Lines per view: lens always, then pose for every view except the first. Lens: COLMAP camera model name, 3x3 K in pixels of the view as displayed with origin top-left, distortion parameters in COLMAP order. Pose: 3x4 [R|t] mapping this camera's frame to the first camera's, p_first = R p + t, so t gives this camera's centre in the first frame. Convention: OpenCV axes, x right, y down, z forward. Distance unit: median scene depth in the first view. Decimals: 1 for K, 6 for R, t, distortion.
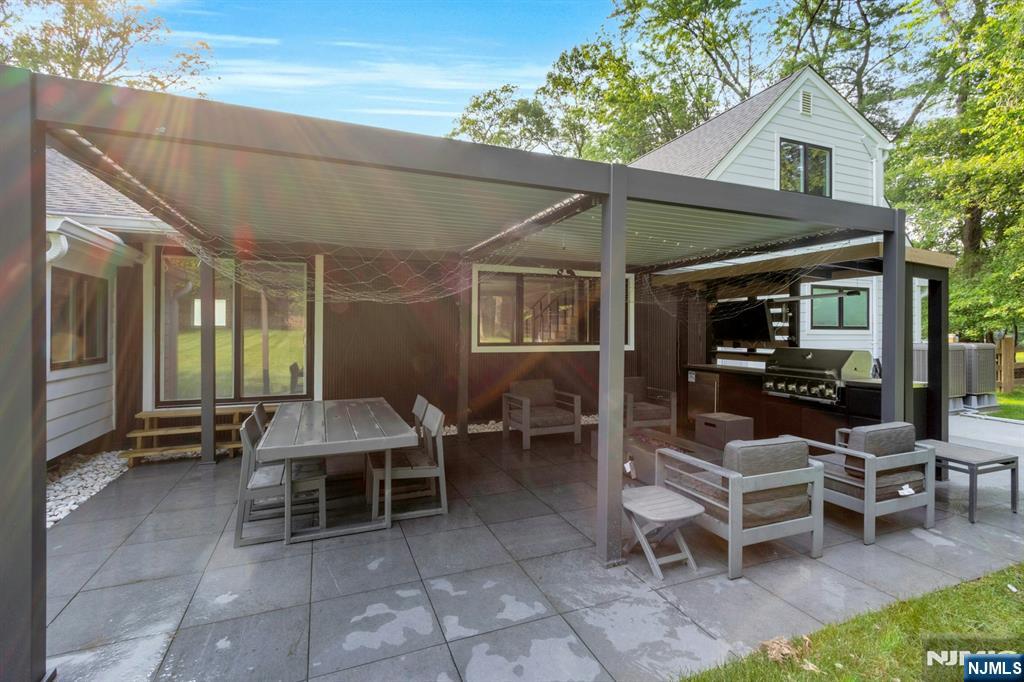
lens RADIAL K [[472.3, 0, 526.1], [0, 472.3, 302.9], [0, 0, 1]] dist [-0.000134, 0.000175]
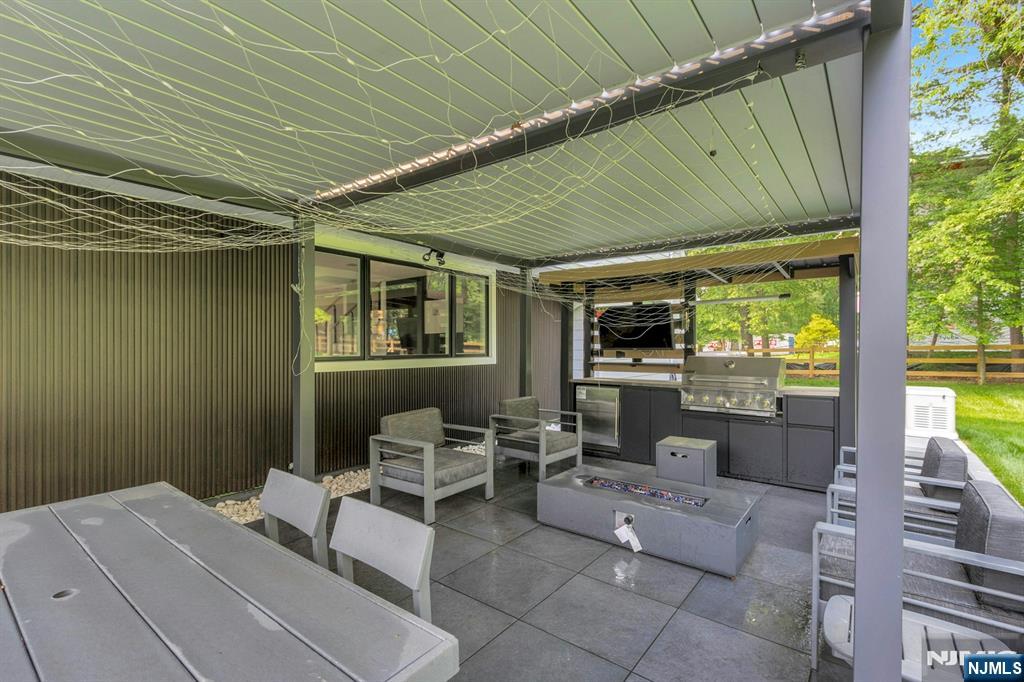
lens RADIAL K [[472.3, 0, 509.9], [0, 472.3, 345.3], [0, 0, 1]] dist [-0.000134, 0.000175]
pose [[0.880627, -0.005793, 0.473776, -0.180389], [-0.023739, 0.998130, 0.056328, 0.029186], [-0.473216, -0.060851, 0.878842, 0.354788]]
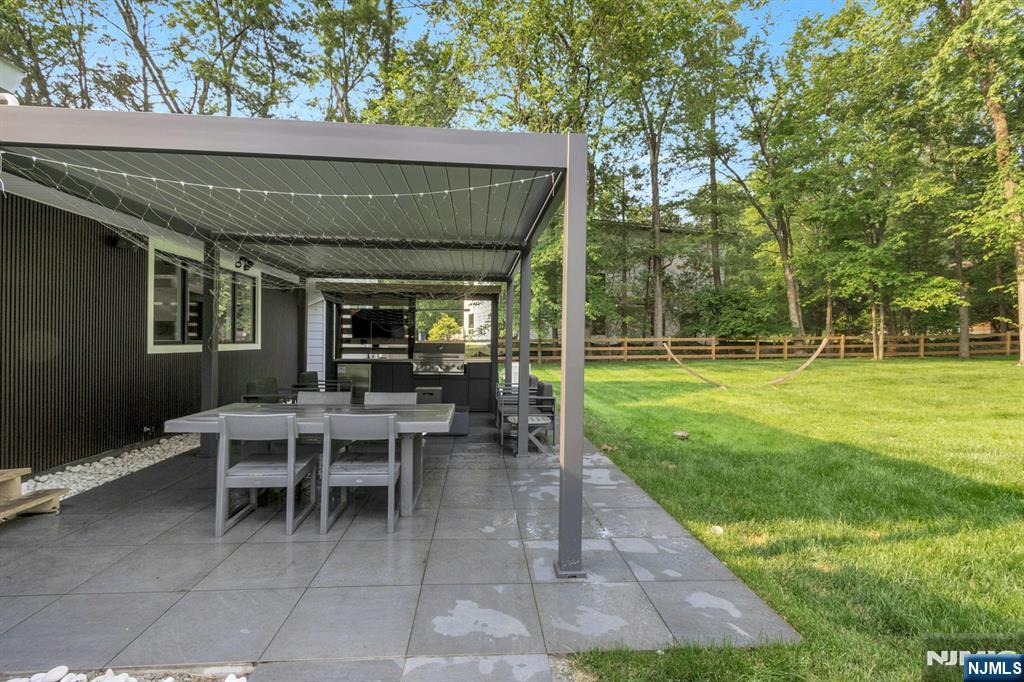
lens RADIAL K [[472.3, 0, 510.8], [0, 472.3, 339.7], [0, 0, 1]] dist [-0.000134, 0.000175]
pose [[0.345305, -0.002076, 0.938488, -0.707799], [-0.066980, 0.997393, 0.026850, 0.023848], [-0.936098, -0.072131, 0.344265, 0.203348]]
